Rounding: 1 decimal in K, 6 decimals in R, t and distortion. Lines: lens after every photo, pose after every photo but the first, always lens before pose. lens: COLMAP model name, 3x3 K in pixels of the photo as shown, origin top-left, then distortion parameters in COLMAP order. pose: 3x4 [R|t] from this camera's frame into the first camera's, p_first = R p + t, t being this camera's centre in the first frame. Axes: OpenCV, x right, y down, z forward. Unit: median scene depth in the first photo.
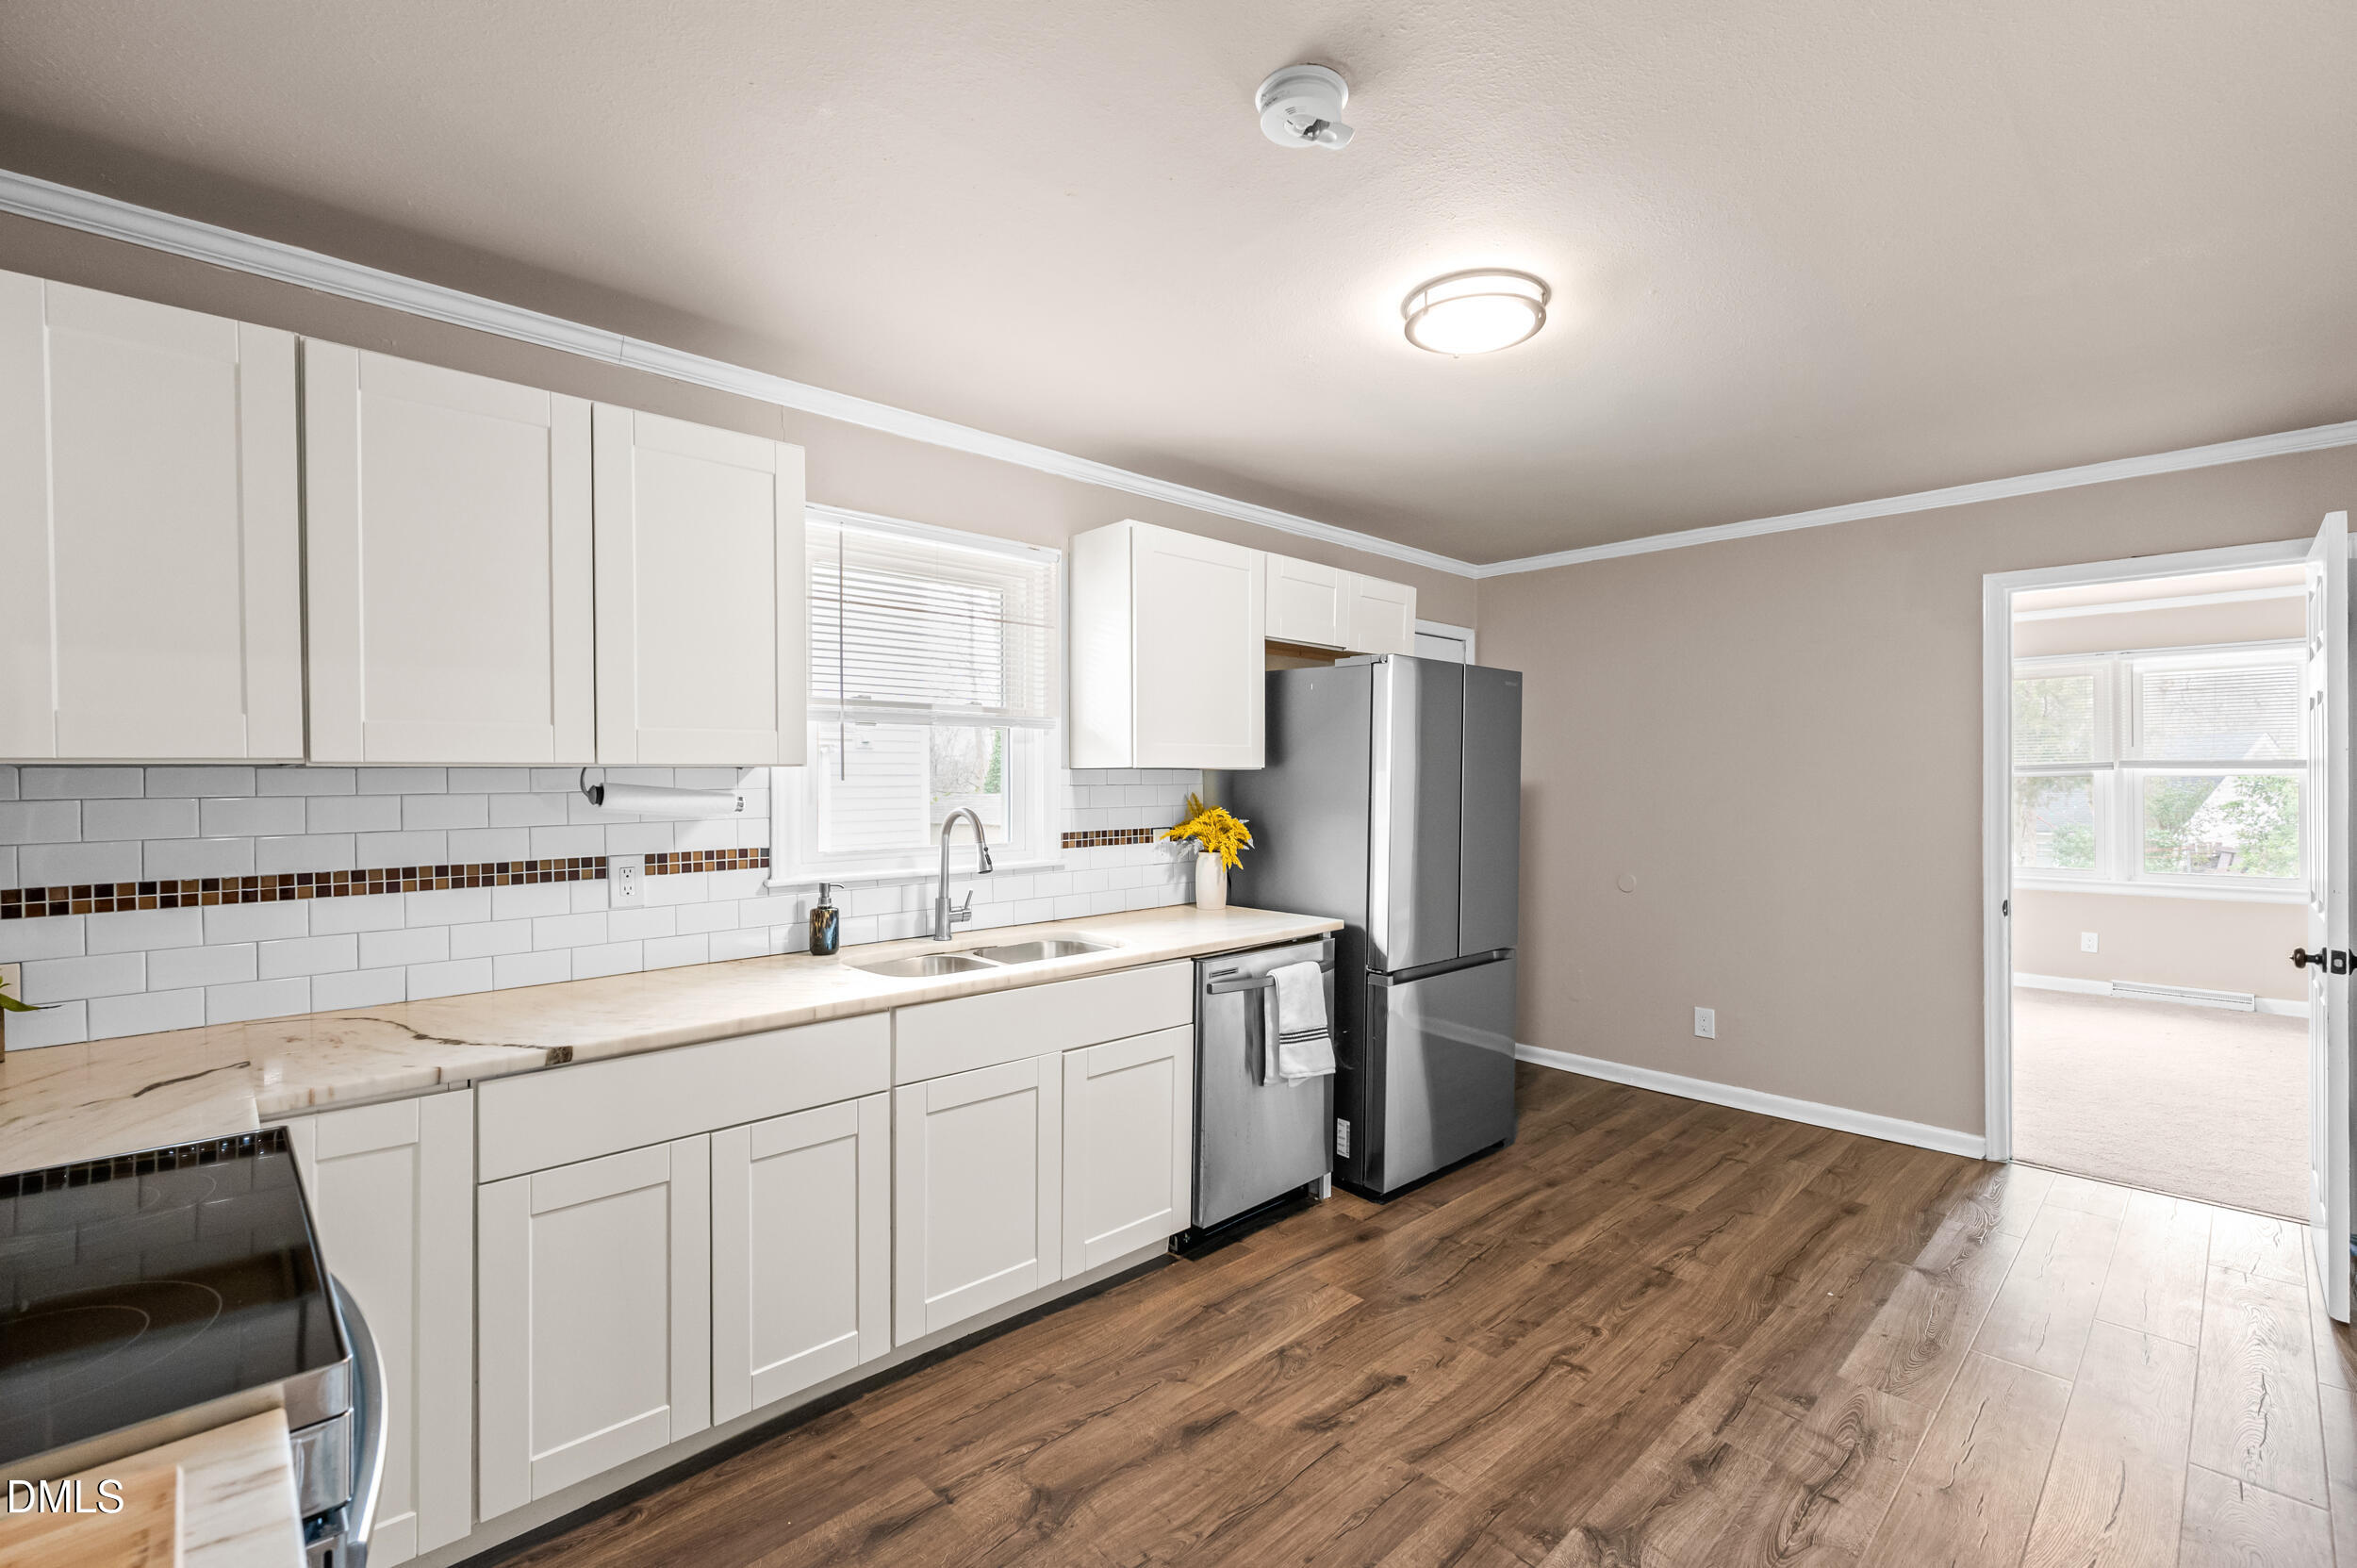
lens RADIAL K [[1036.0, 0, 1178.5], [0, 1036.0, 784.0], [0, 0, 1]] dist [0.001205, 0.000272]
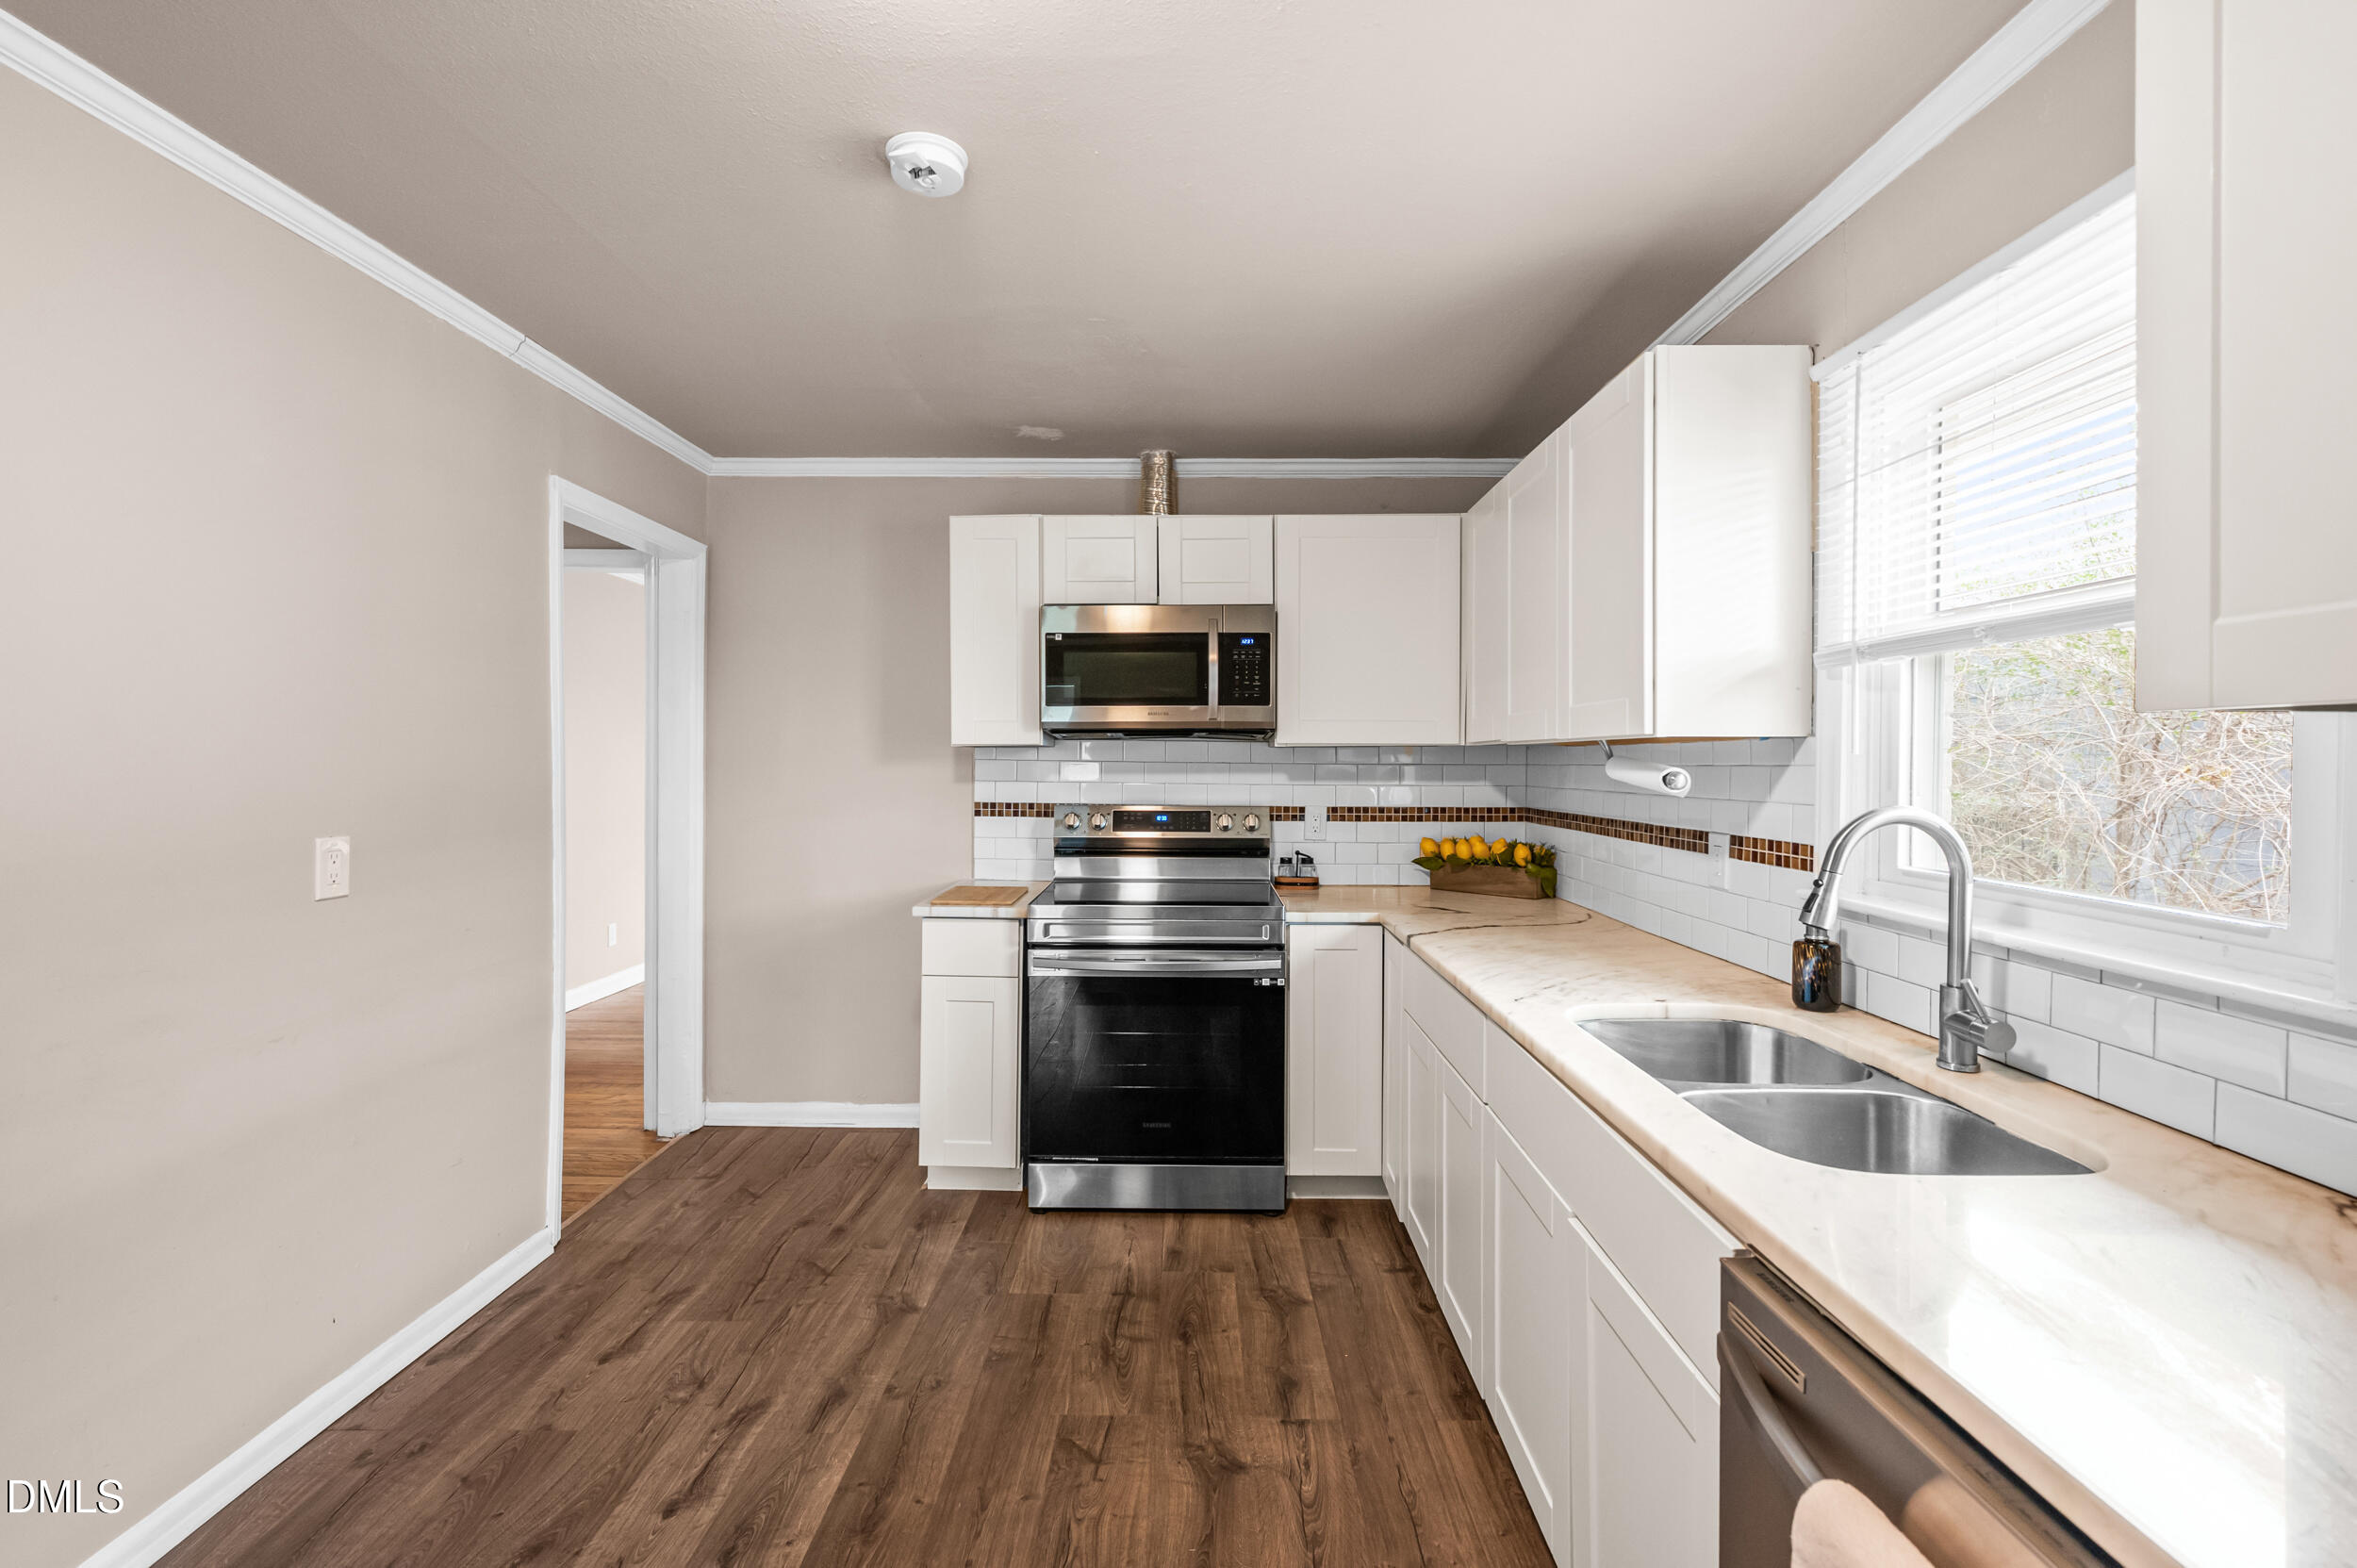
lens RADIAL K [[1011.3, 0, 1177.8], [0, 1011.3, 749.0], [0, 0, 1]] dist [0.000477, 0.000139]
pose [[-0.701843, -0.005606, -0.712310, 0.382776], [-0.006556, 0.999978, -0.001411, -0.003060], [0.712302, 0.003680, -0.701864, 1.039036]]
